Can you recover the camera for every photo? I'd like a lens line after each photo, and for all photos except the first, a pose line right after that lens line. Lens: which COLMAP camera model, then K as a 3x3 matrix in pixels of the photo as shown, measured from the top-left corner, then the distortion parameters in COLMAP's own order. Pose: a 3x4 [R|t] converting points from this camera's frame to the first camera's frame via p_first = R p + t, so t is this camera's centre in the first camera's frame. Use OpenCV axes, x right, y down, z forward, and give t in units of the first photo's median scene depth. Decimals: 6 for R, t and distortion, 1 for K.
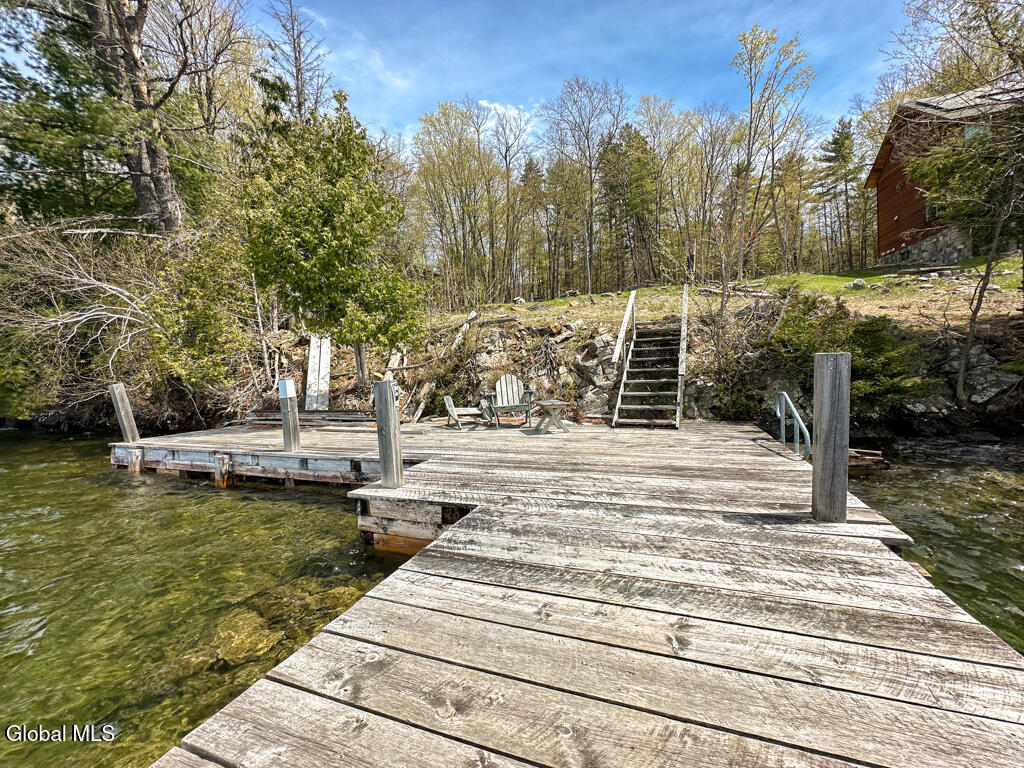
lens RADIAL K [[407.6, 0, 512.0], [0, 407.6, 384.0], [0, 0, 1]] dist [-0.010248, 0.000081]
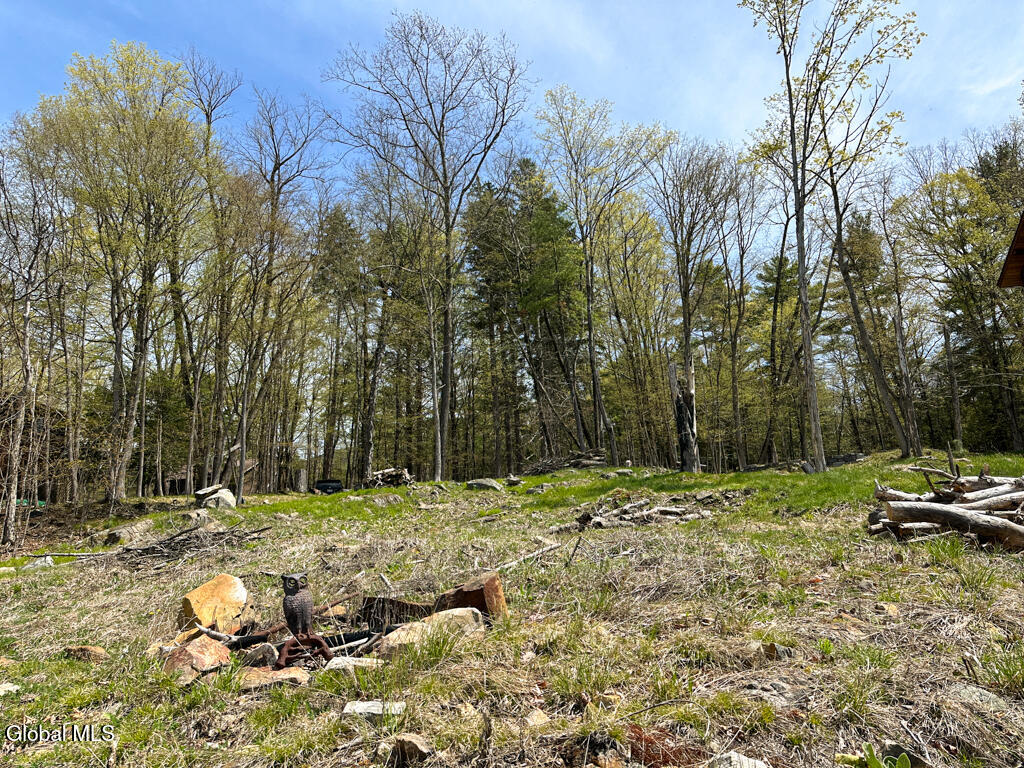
lens RADIAL K [[721.3, 0, 516.7], [0, 721.3, 384.5], [0, 0, 1]] dist [0.090165, -0.132860]
pose [[0.964754, 0.063215, 0.255446, 0.402507], [0.023341, 0.946336, -0.322340, -0.415639], [-0.262115, 0.316941, 0.911506, 1.625521]]
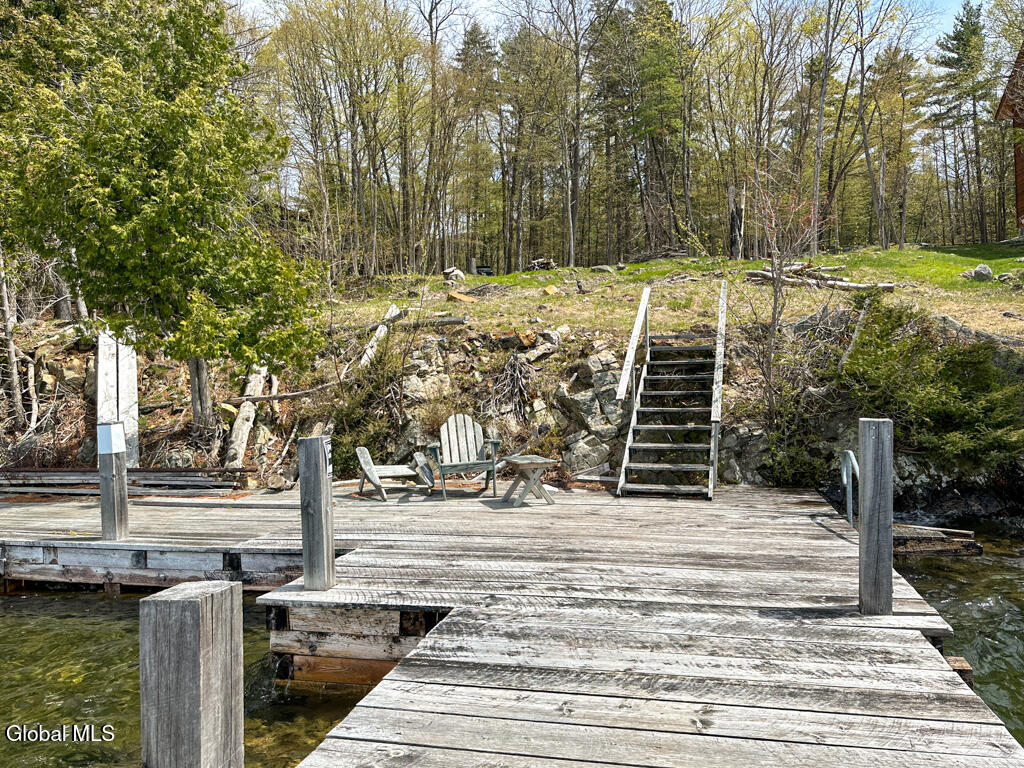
lens RADIAL K [[721.3, 0, 516.7], [0, 721.3, 384.5], [0, 0, 1]] dist [0.090165, -0.132860]
pose [[0.993022, 0.013024, 0.117205, -0.059681], [-0.008537, 0.999214, -0.038702, -0.030002], [-0.117617, 0.037432, 0.992353, -0.171301]]
